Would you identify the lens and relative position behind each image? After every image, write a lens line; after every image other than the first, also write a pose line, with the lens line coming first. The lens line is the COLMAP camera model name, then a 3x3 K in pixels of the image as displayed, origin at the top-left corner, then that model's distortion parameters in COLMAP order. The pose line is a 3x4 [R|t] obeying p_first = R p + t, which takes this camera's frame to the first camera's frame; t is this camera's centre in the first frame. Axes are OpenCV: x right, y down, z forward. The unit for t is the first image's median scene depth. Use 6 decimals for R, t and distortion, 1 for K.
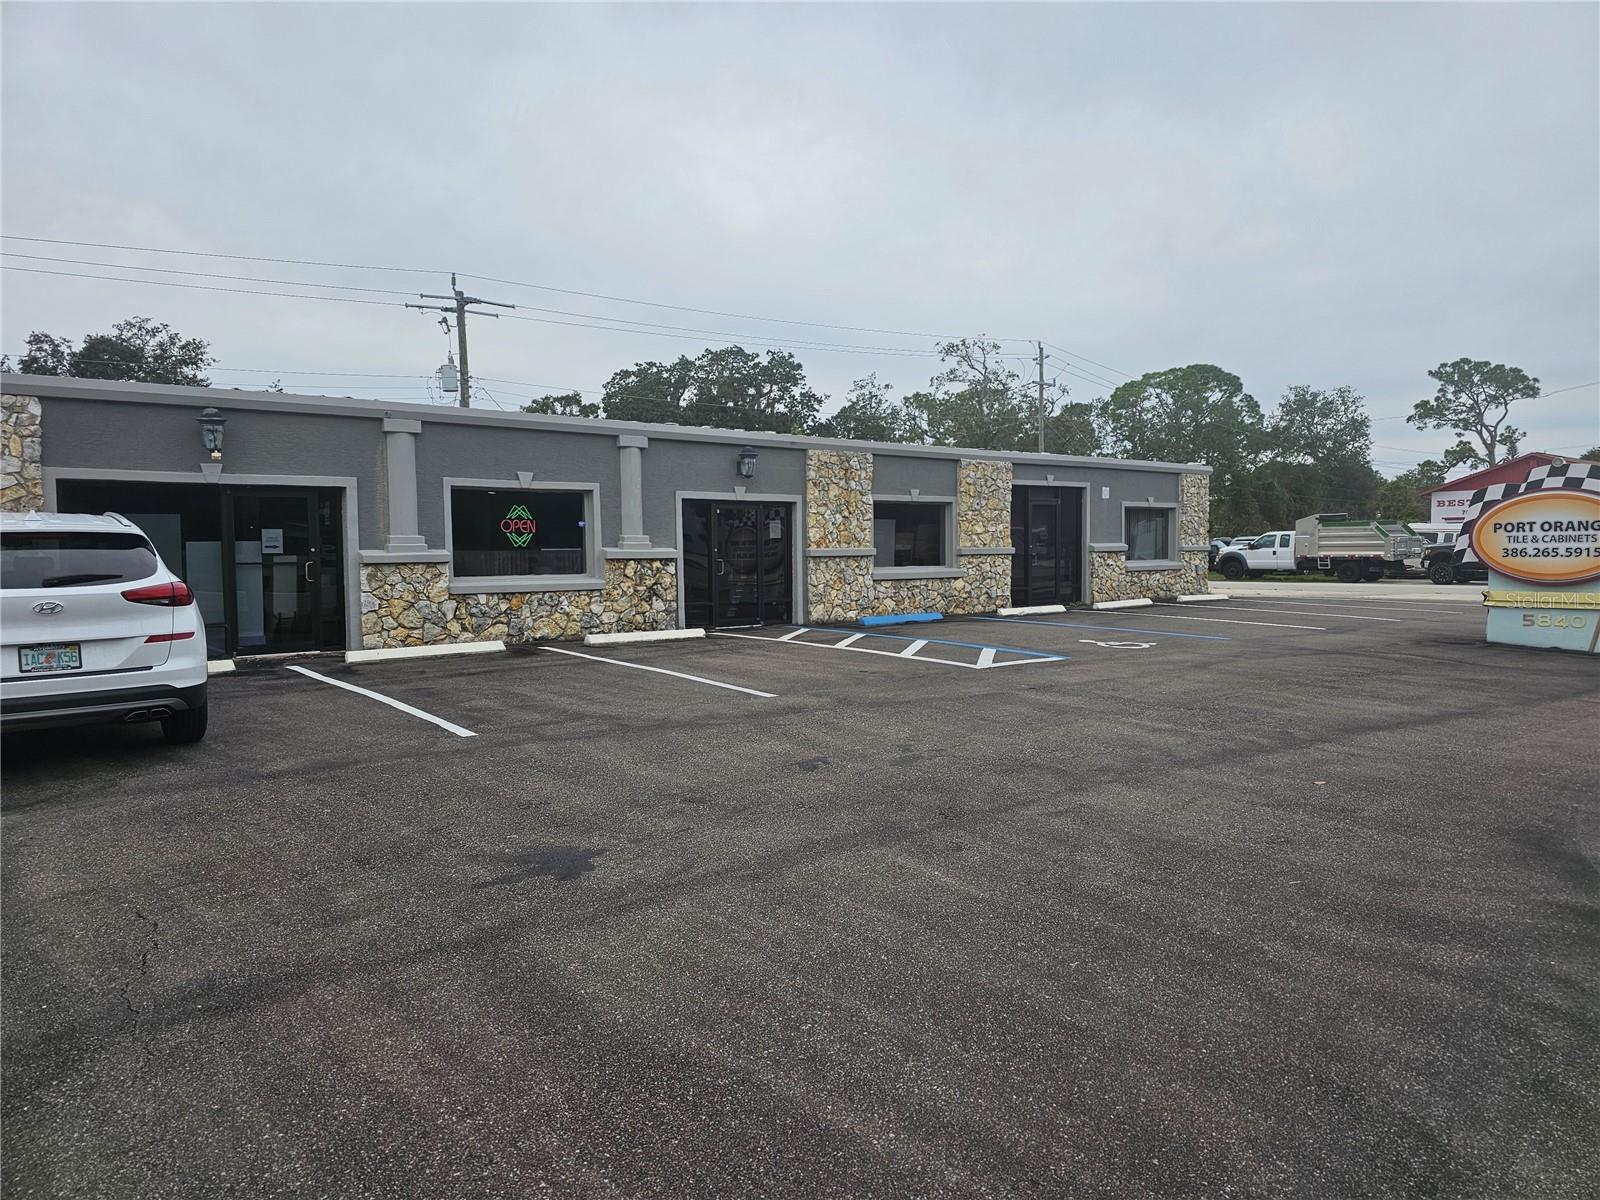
lens RADIAL K [[1069.4, 0, 807.5], [0, 1069.4, 601.3], [0, 0, 1]] dist [0.071143, -0.073394]
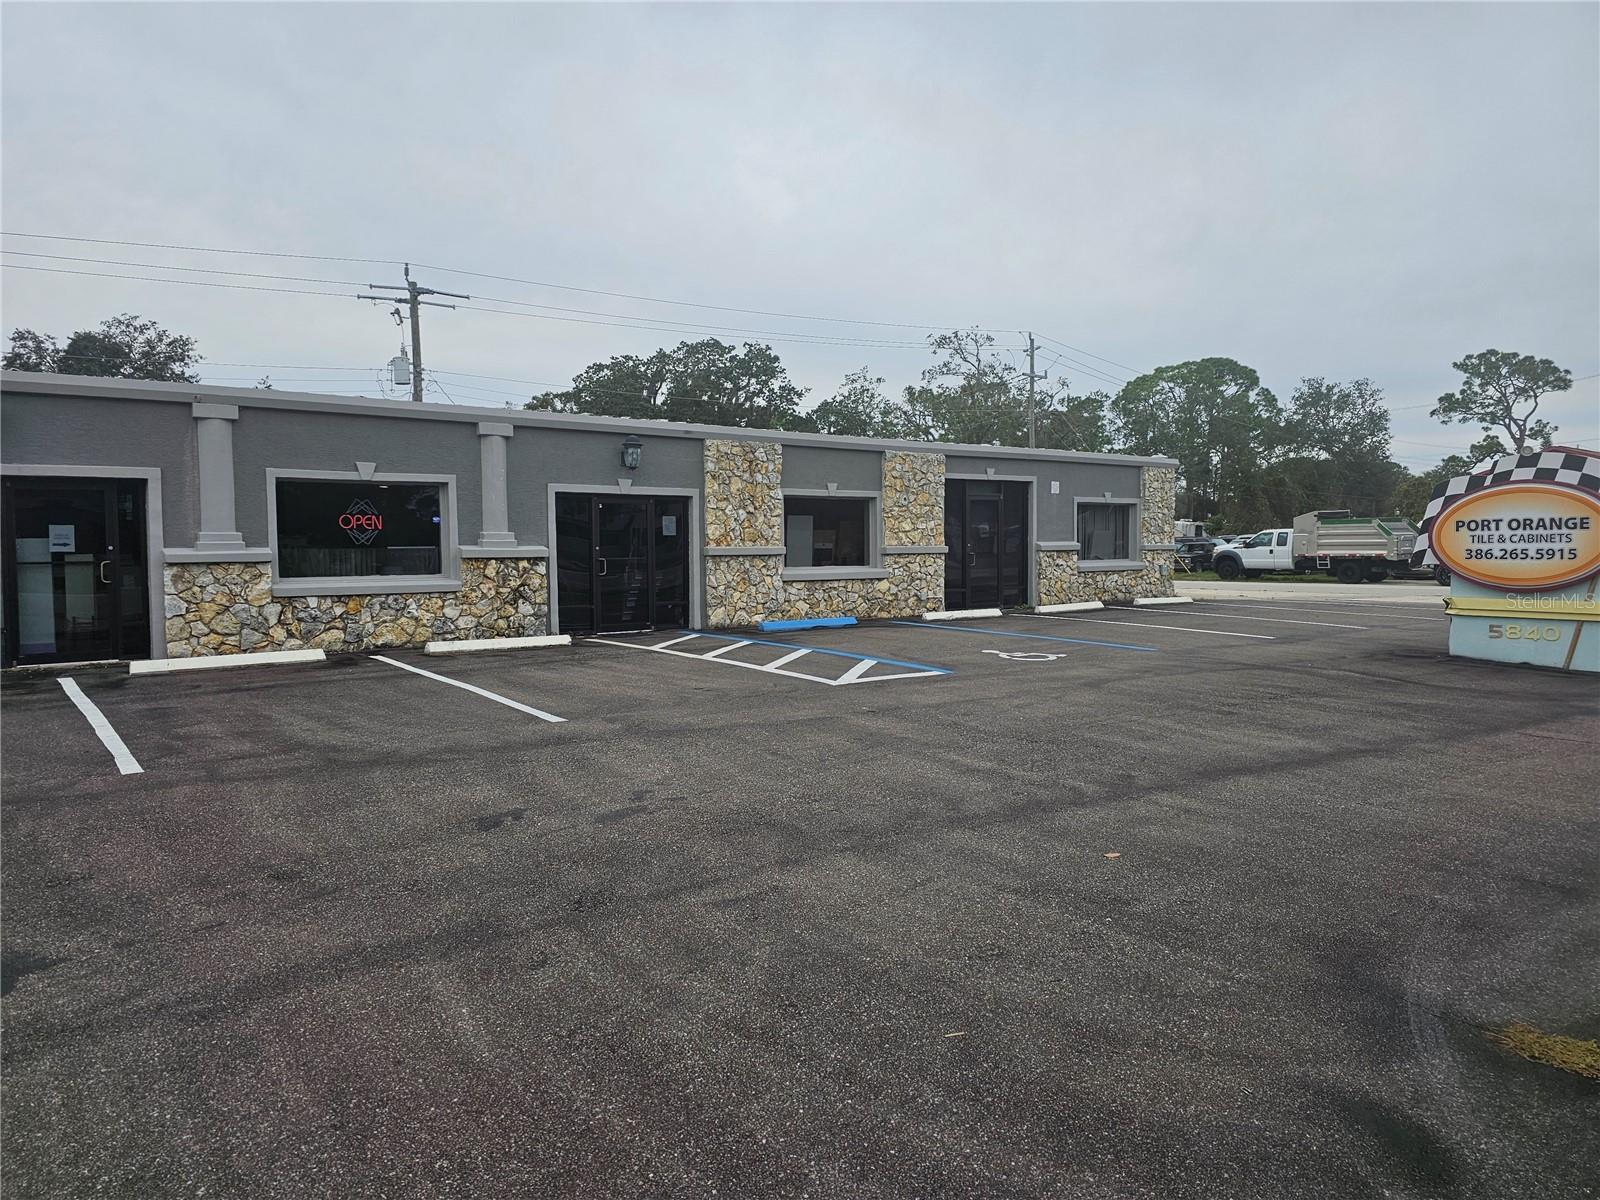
lens RADIAL K [[1057.2, 0, 793.4], [0, 1057.2, 589.6], [0, 0, 1]] dist [0.066863, -0.064564]
pose [[0.999055, 0.003938, -0.043278, 0.097365], [-0.004244, 0.999967, -0.006978, -0.005585], [0.043249, 0.007155, 0.999039, 0.079842]]
